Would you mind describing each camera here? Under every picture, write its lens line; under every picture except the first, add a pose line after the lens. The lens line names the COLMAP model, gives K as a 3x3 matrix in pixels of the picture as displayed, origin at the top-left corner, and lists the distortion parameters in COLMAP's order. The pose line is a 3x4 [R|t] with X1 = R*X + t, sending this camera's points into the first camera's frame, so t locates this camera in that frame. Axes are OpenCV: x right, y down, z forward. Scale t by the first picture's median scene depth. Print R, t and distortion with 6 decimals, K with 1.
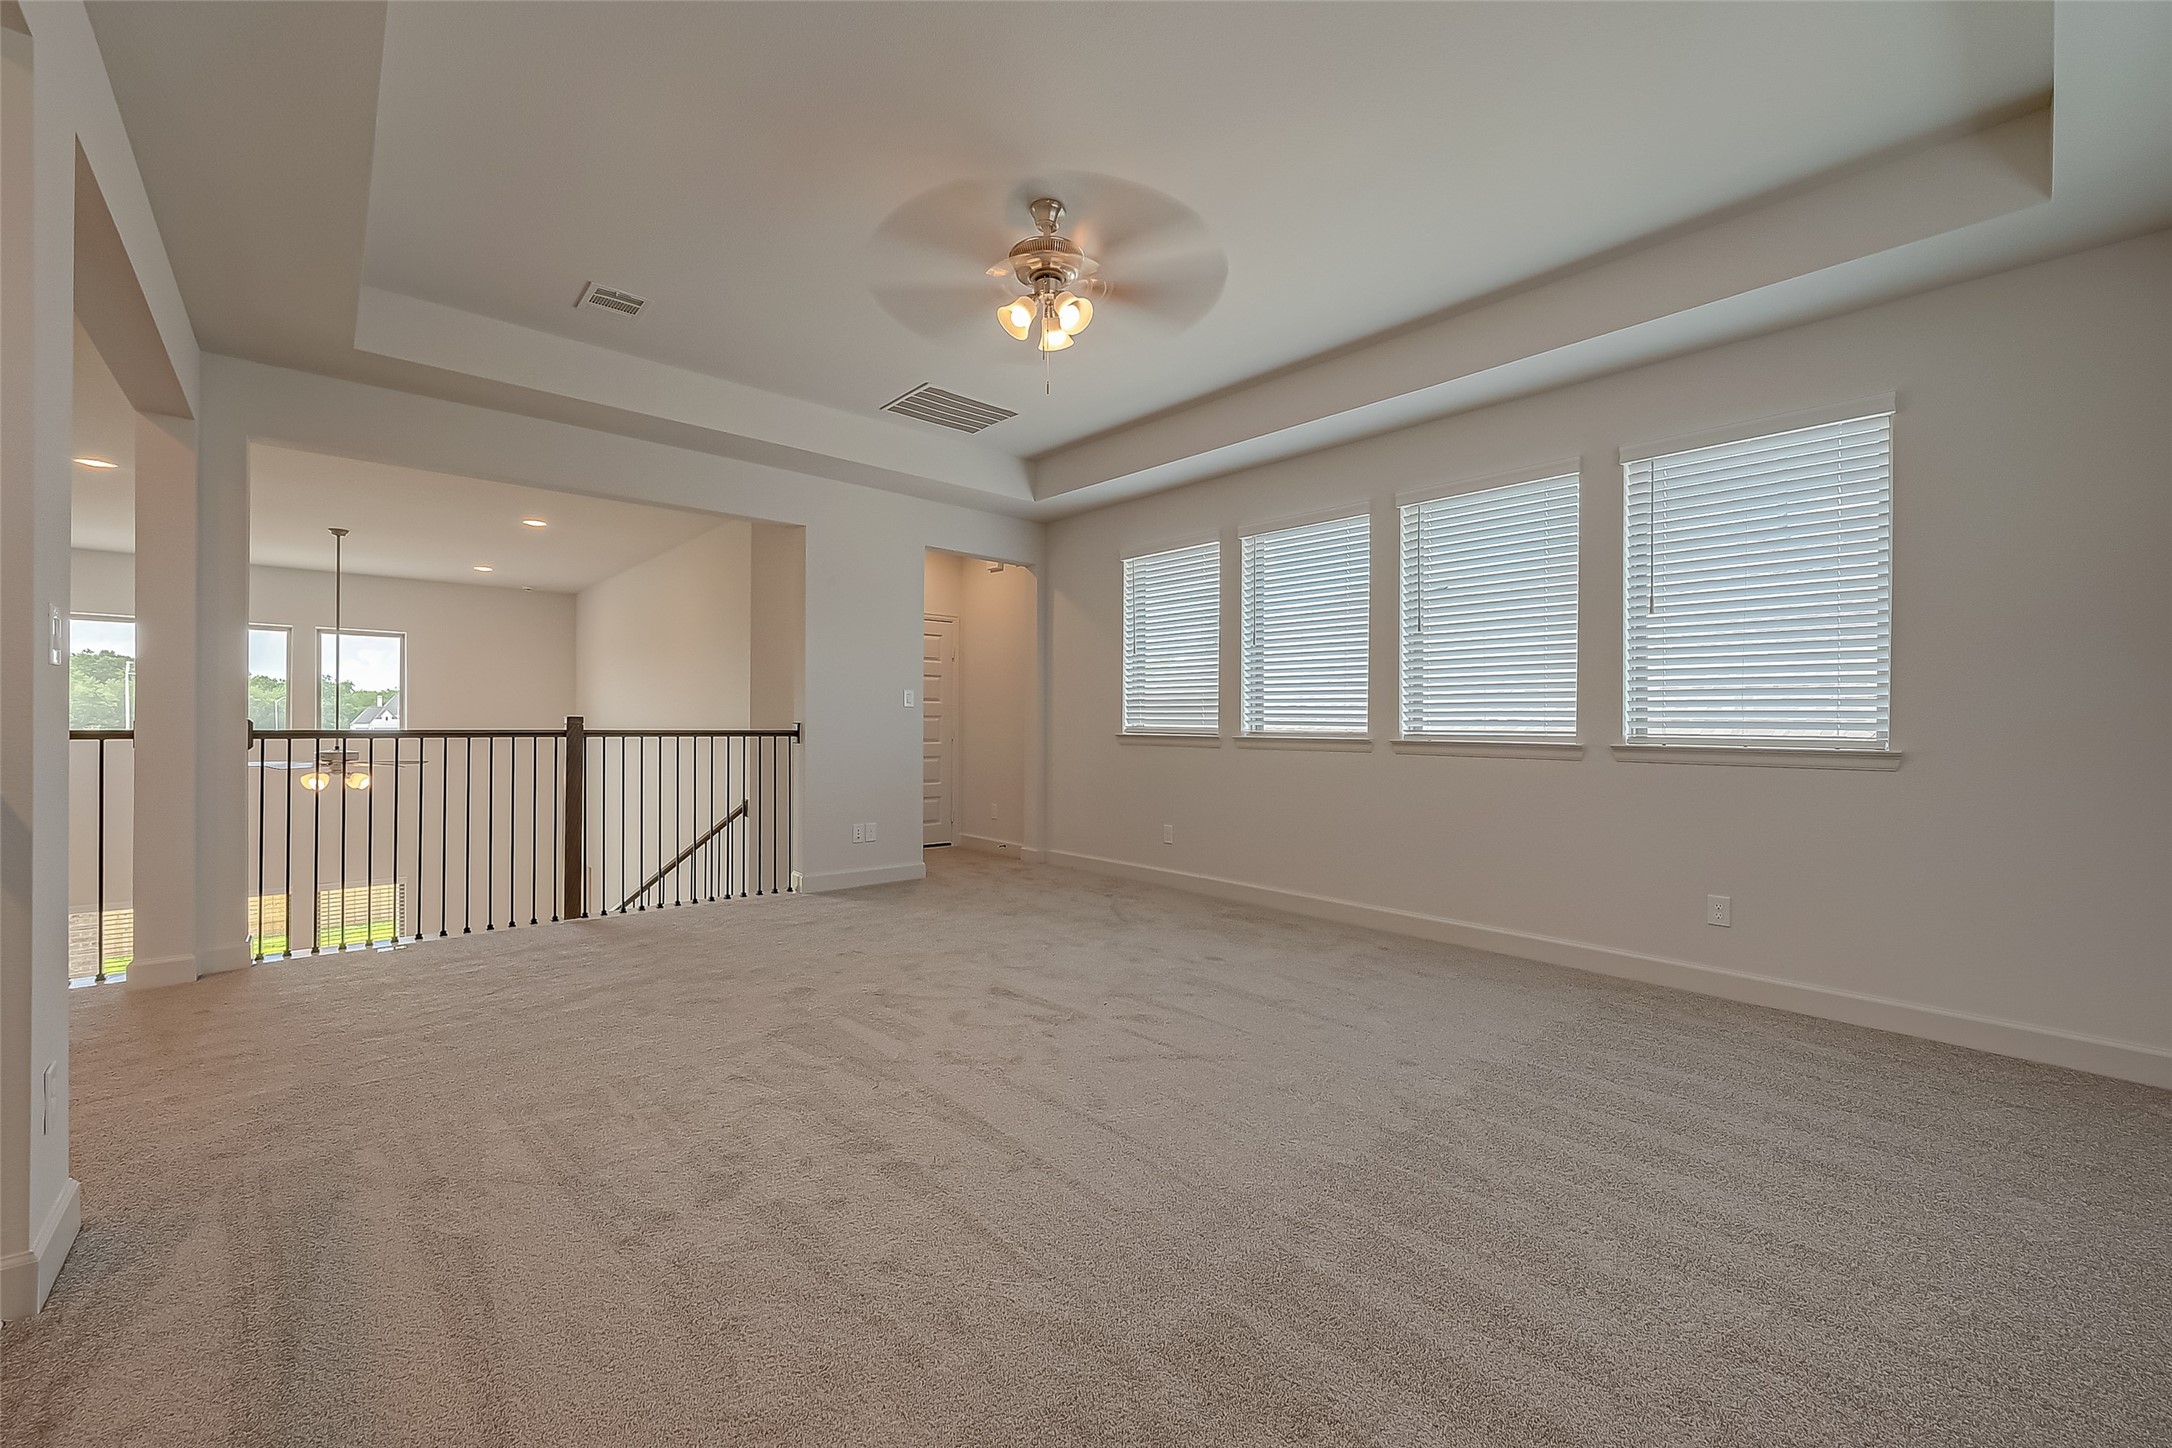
lens RADIAL K [[851.8, 0, 1086.0], [0, 851.8, 724.0], [0, 0, 1]] dist [0.000250, -0.000009]
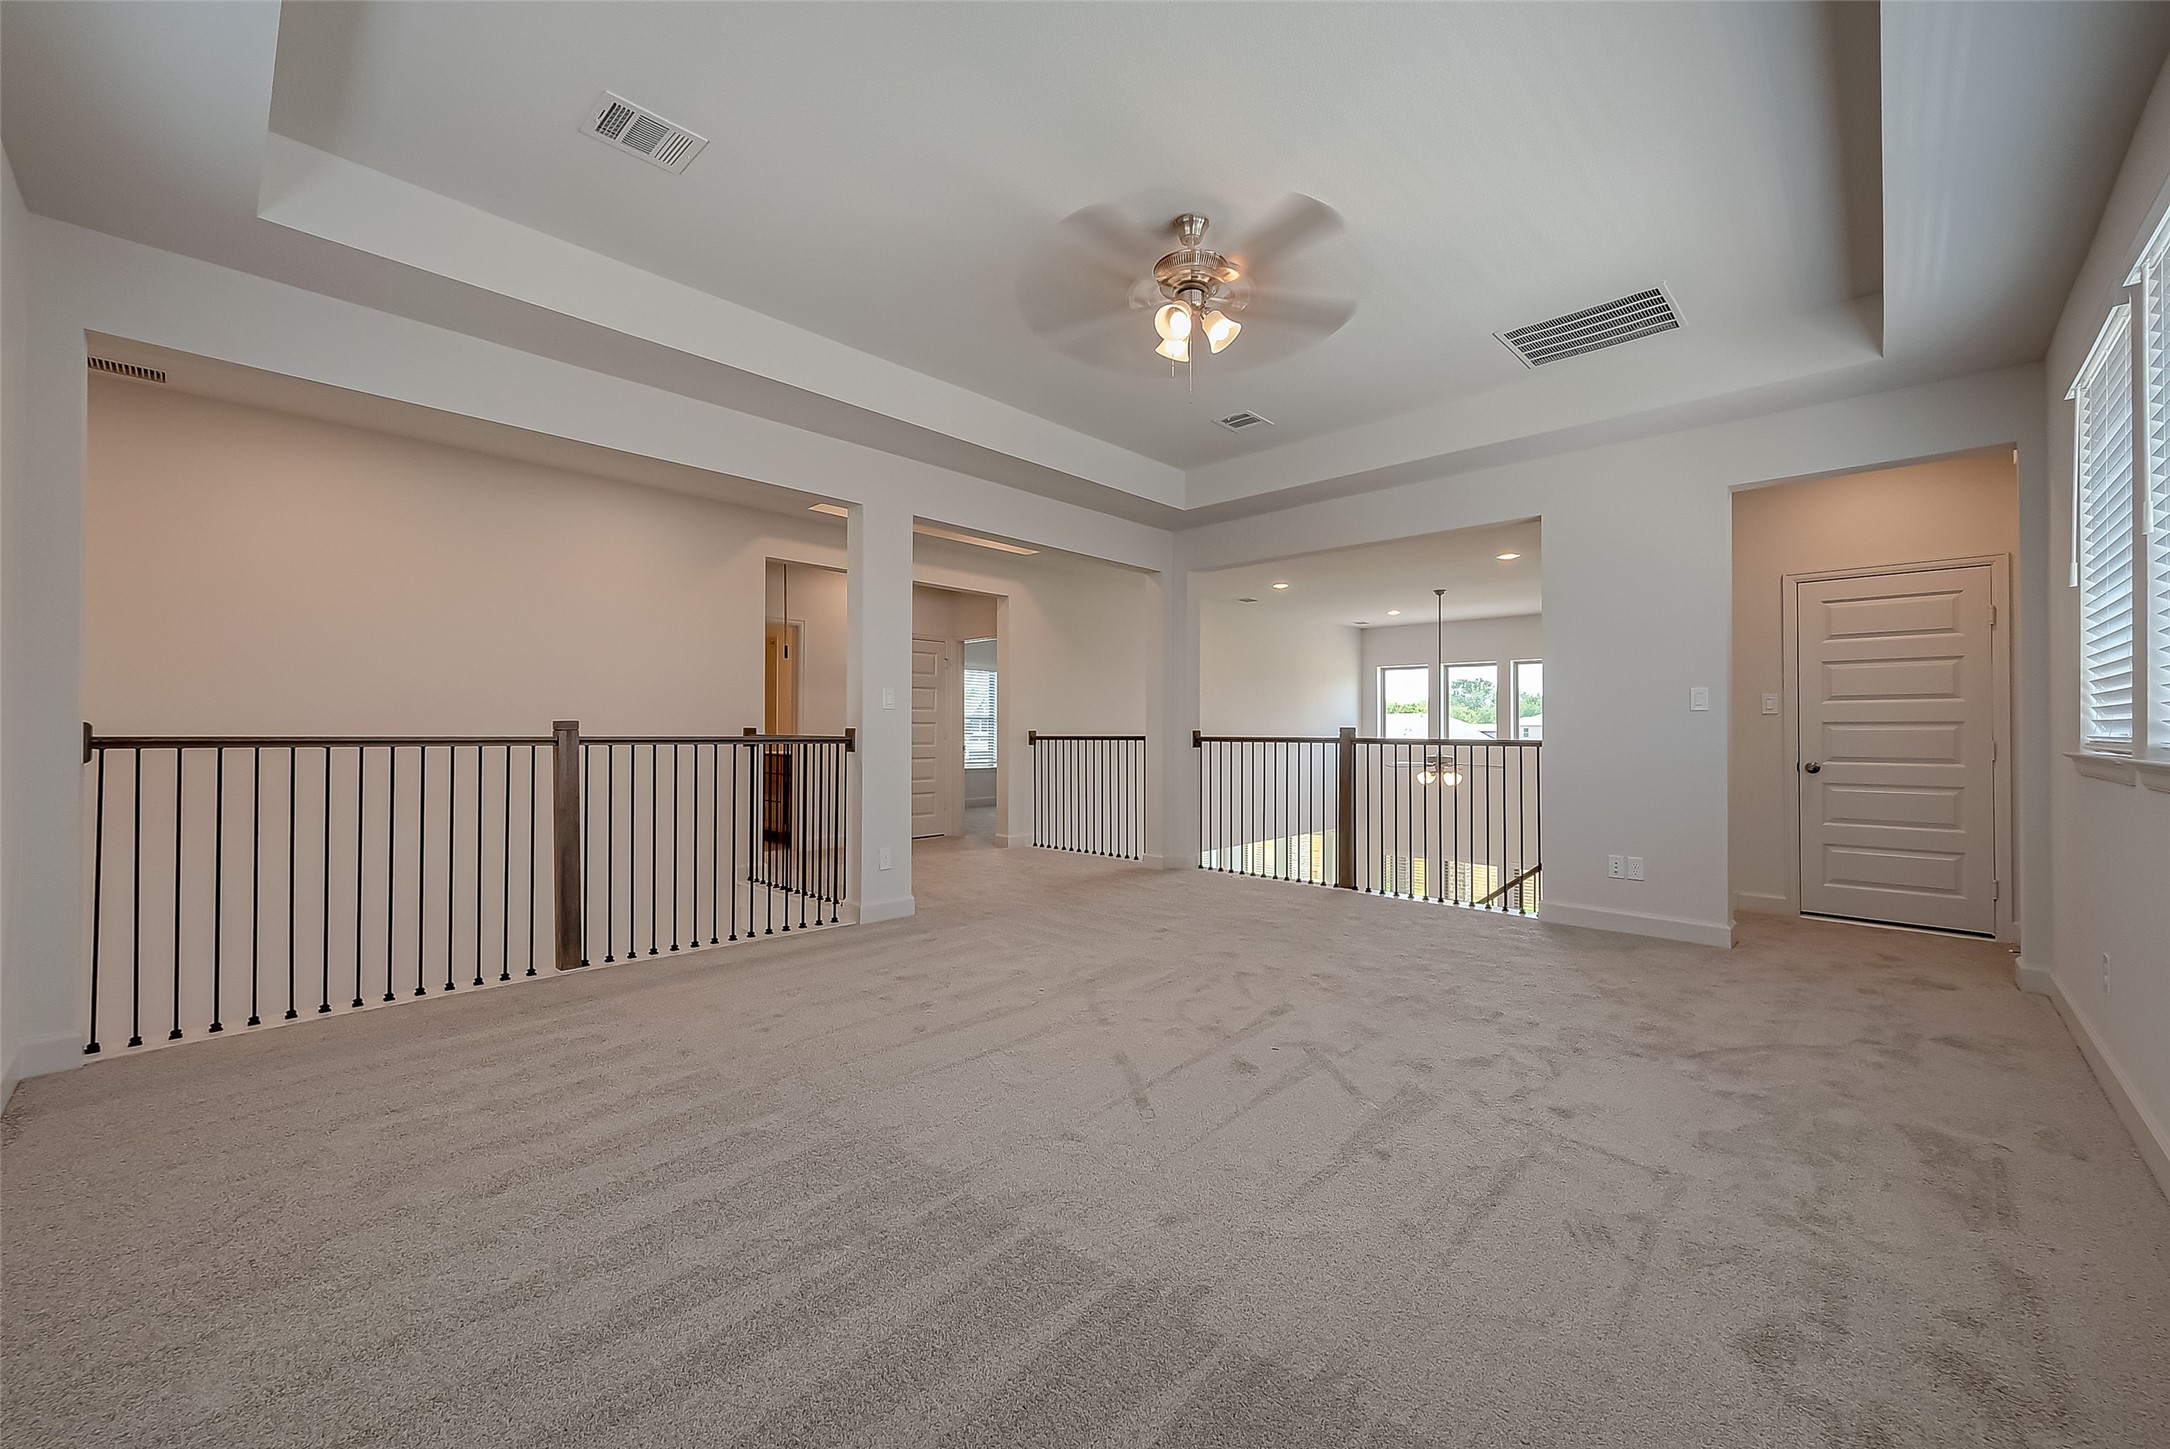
lens RADIAL K [[851.0, 0, 1085.0], [0, 851.0, 724.5], [0, 0, 1]] dist [0.000250, -0.000009]
pose [[0.073589, -0.016550, -0.997151, 0.698753], [0.003838, 0.999860, -0.016311, 0.004238], [0.997281, -0.002626, 0.073642, 0.577676]]
